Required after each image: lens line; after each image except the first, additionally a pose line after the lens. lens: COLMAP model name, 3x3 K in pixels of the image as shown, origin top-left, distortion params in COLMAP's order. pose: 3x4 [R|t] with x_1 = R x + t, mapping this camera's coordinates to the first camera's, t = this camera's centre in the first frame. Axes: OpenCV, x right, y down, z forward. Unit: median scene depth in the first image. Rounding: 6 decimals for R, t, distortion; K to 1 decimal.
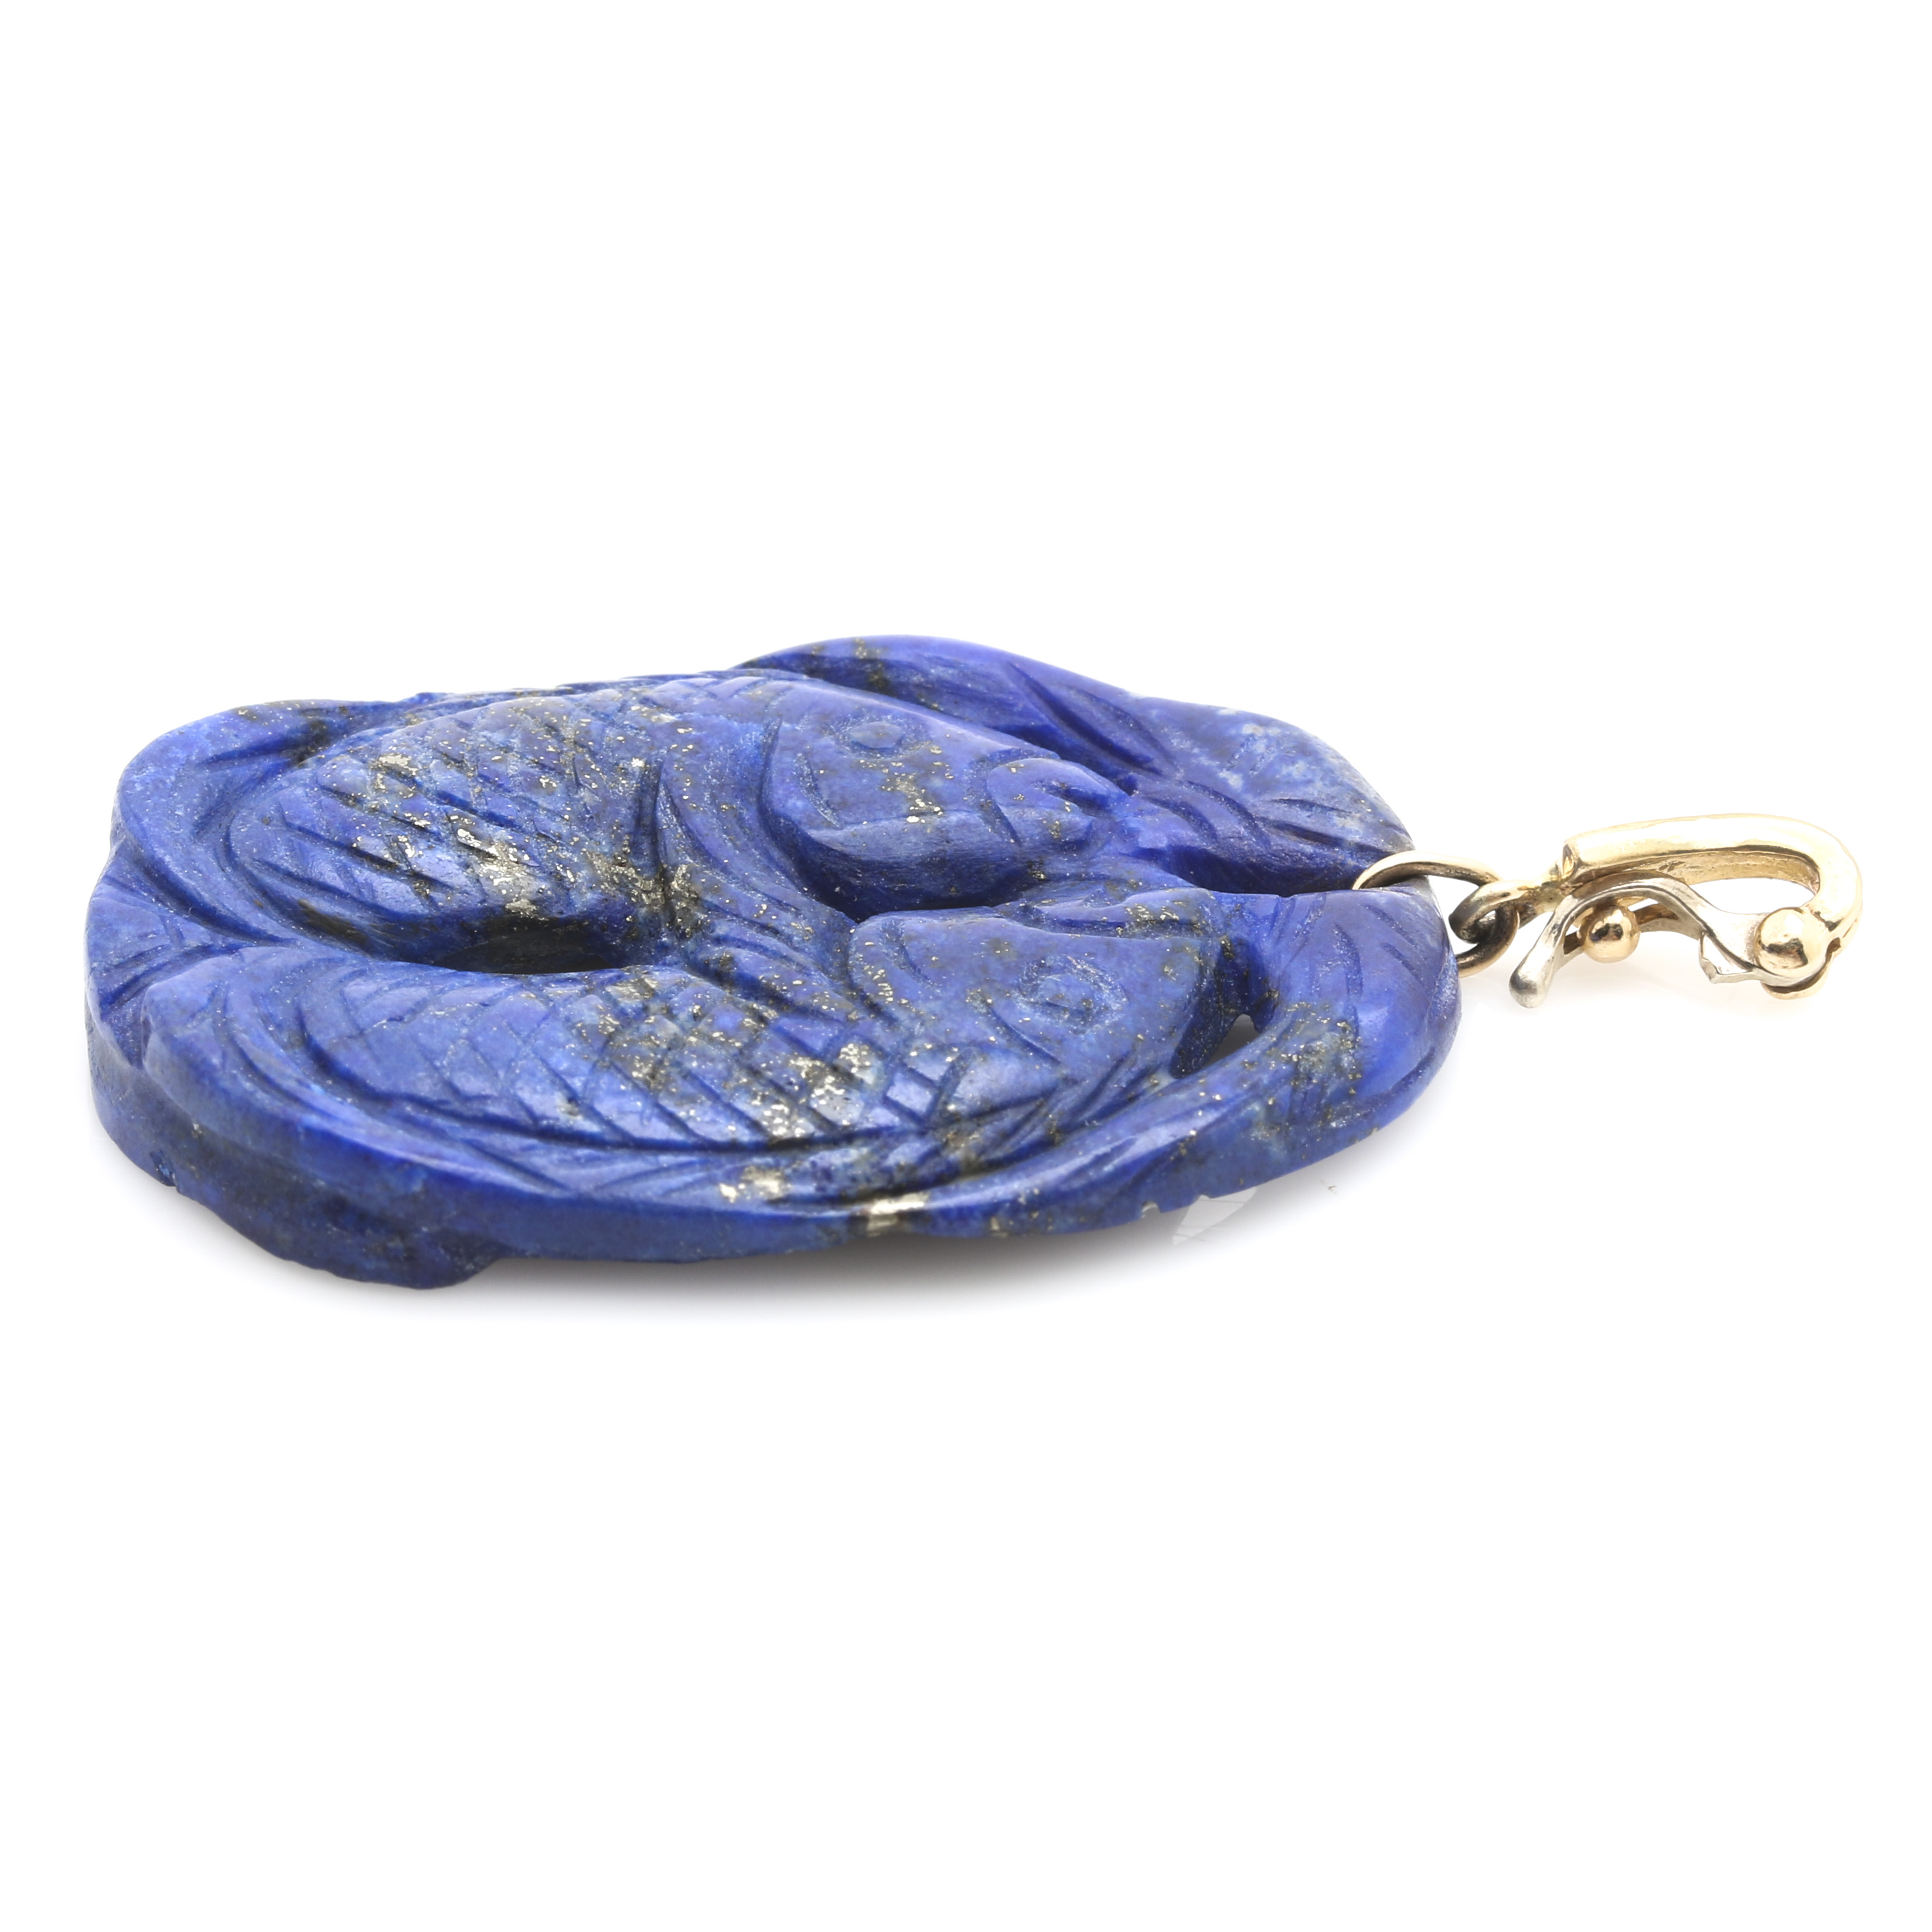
lens RADIAL K [[10308.7, 0, 966.0], [0, 10308.7, 966.0], [0, 0, 1]] dist [-0.164767, -3.996738]
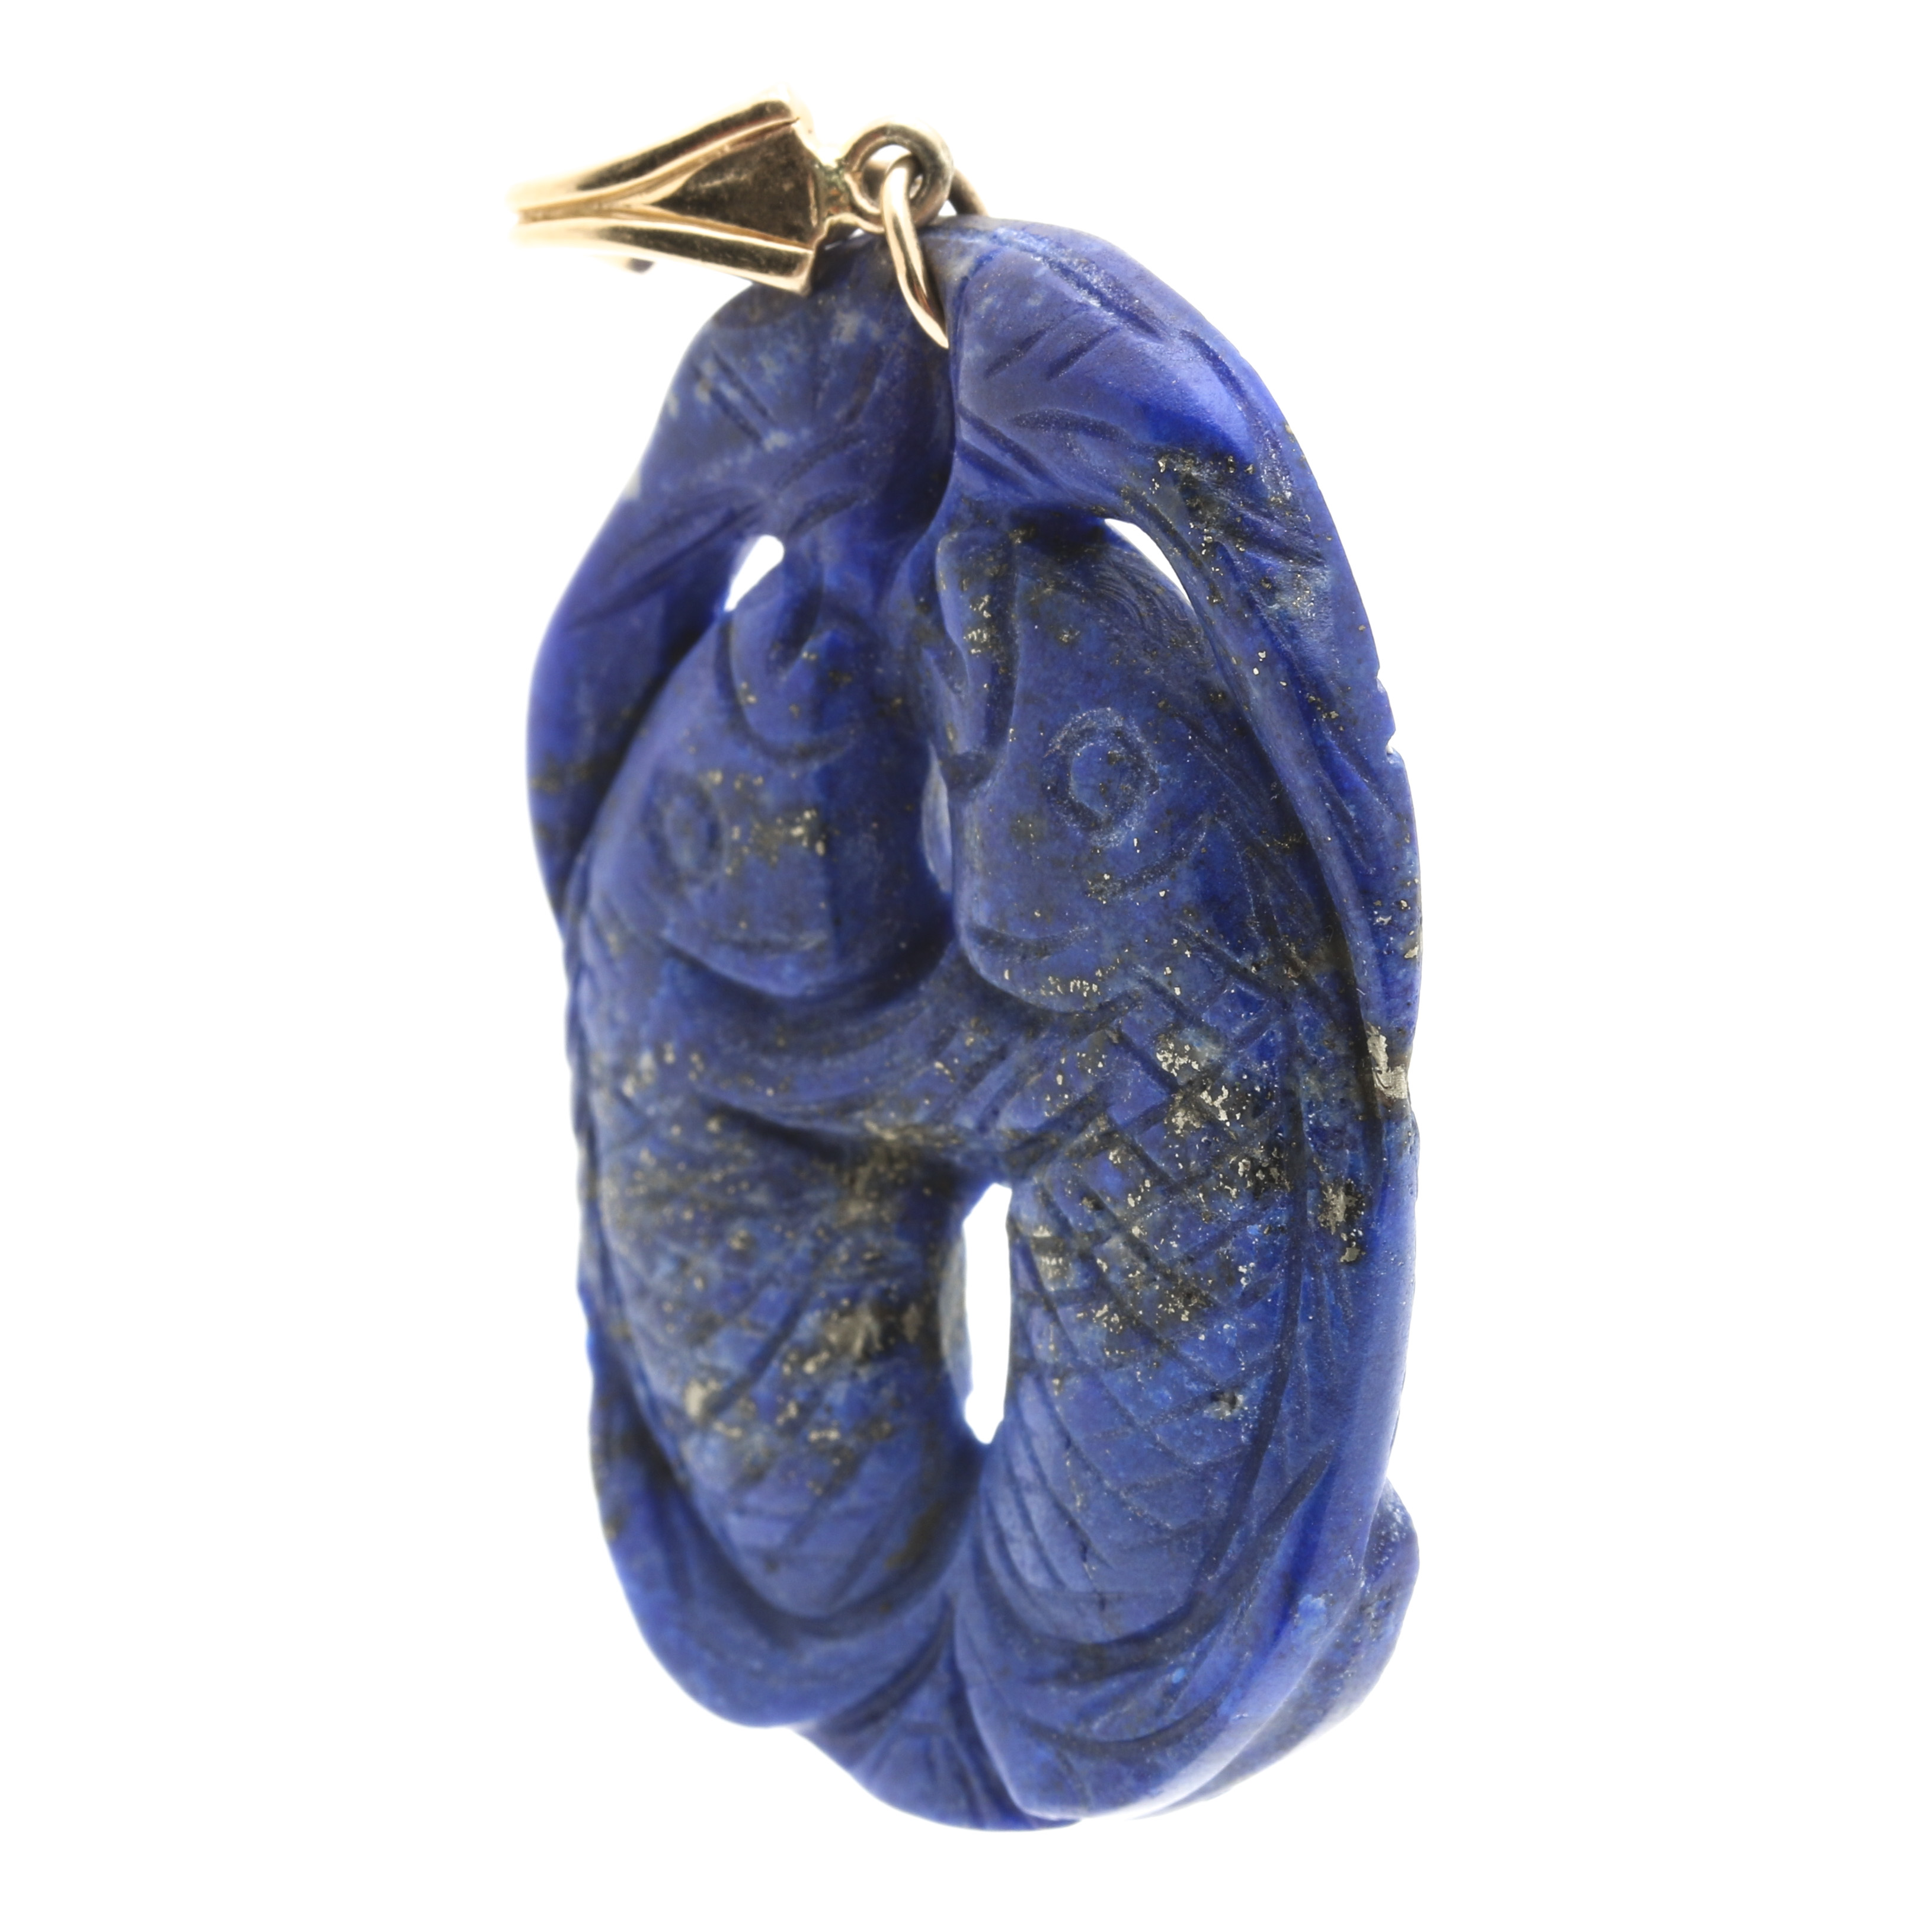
lens RADIAL K [[10308.7, 0, 966.0], [0, 10308.7, 966.0], [0, 0, 1]] dist [-0.164767, -3.996738]
pose [[0.077096, -0.940388, -0.331250, 0.268190], [0.978723, 0.008018, 0.205027, -0.176939], [-0.190149, -0.340009, 0.920998, 0.225732]]
